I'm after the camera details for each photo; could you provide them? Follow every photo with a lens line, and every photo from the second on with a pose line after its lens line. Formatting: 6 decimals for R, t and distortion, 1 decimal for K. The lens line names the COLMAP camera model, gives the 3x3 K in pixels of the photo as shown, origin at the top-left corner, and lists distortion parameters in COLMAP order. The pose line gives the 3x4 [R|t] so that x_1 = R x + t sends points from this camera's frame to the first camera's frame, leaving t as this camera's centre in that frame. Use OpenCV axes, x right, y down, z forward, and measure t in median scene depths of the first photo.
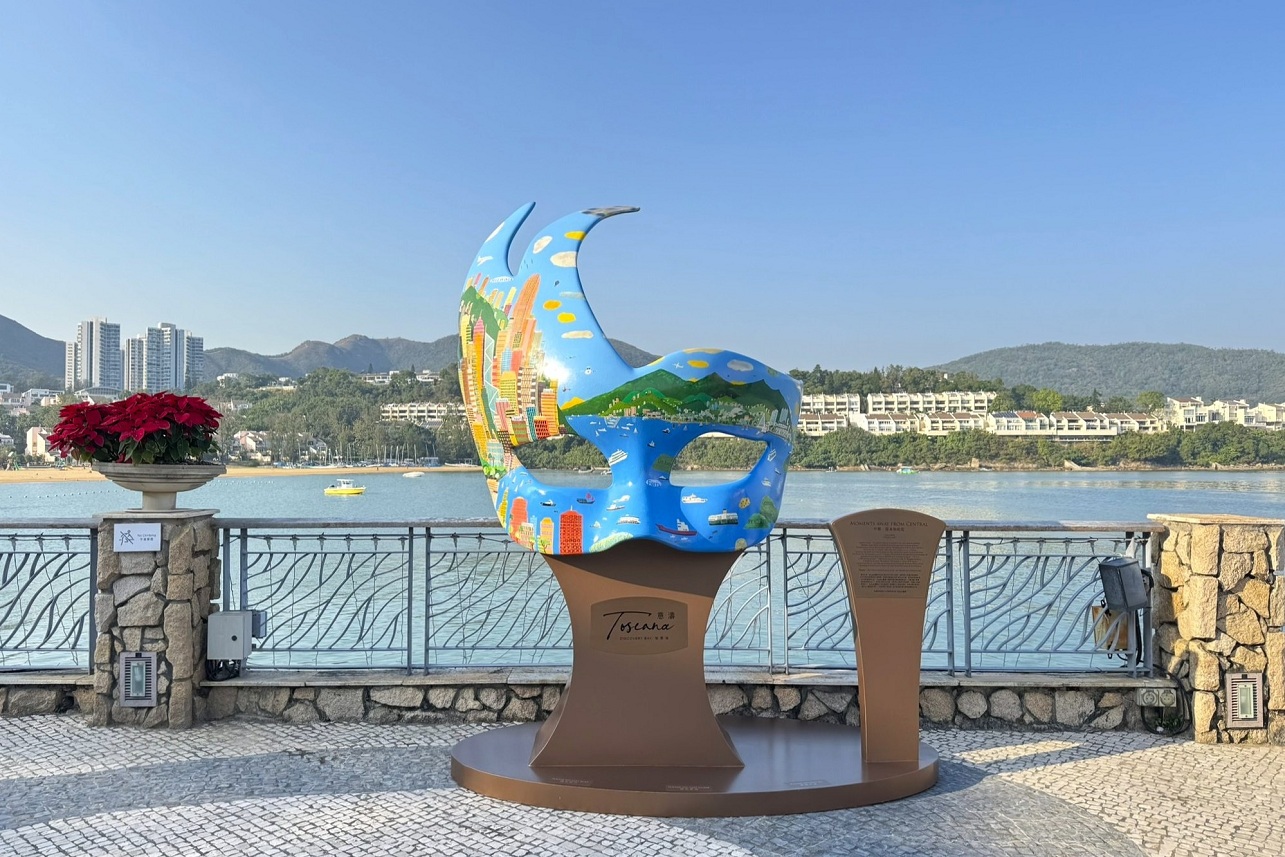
lens RADIAL K [[922.2, 0, 635.8], [0, 922.2, 426.3], [0, 0, 1]] dist [0.028954, -0.018196]
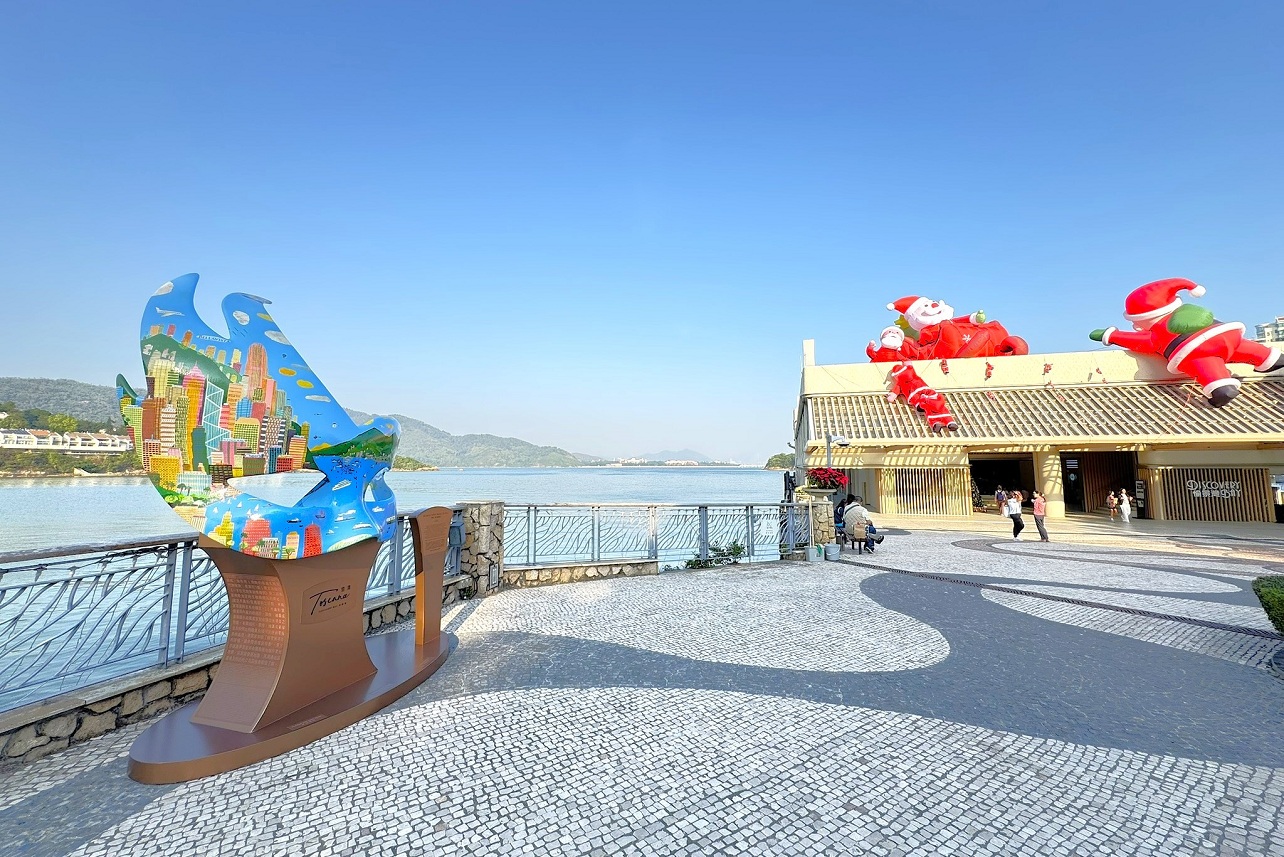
lens RADIAL K [[518.2, 0, 640.2], [0, 518.2, 426.4], [0, 0, 1]] dist [-0.000879, 0.000280]
pose [[0.289305, 0.074909, 0.954301, -0.536976], [-0.033556, 0.997114, -0.068096, -0.014930], [-0.956649, -0.012322, 0.290984, 0.236997]]
